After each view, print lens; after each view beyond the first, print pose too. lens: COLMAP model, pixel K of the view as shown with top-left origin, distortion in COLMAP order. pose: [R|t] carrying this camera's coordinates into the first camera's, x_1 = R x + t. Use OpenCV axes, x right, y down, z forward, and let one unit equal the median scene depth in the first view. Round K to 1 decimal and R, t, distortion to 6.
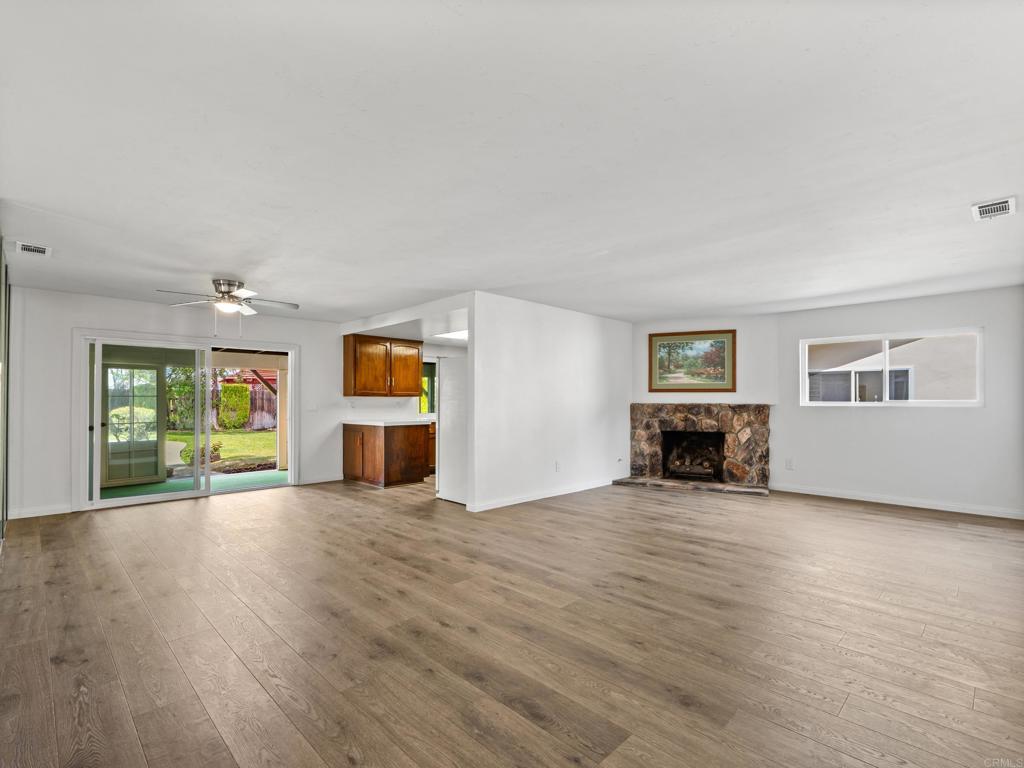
lens RADIAL K [[491.9, 0, 518.2], [0, 491.9, 399.8], [0, 0, 1]] dist [-0.002680, -0.000126]
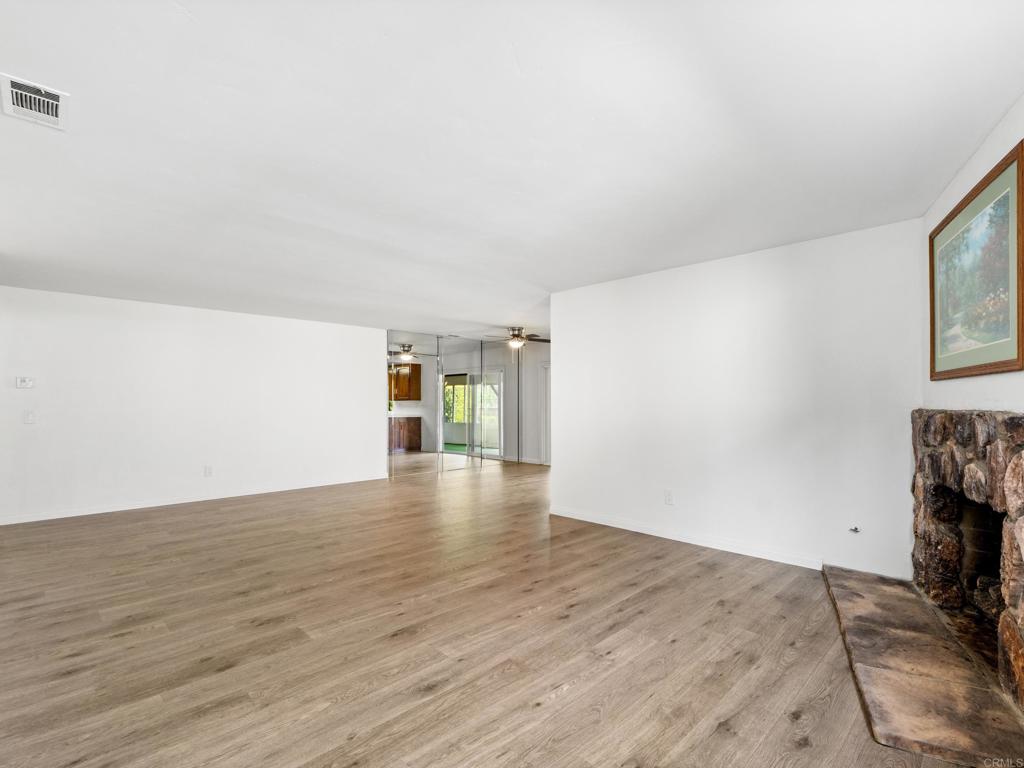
lens RADIAL K [[491.9, 0, 518.2], [0, 491.9, 399.8], [0, 0, 1]] dist [-0.002680, -0.000126]
pose [[-0.005339, -0.002385, -0.999983, 1.022453], [0.006707, 0.999975, -0.002421, -0.002024], [0.999963, -0.006720, -0.005322, 1.039221]]
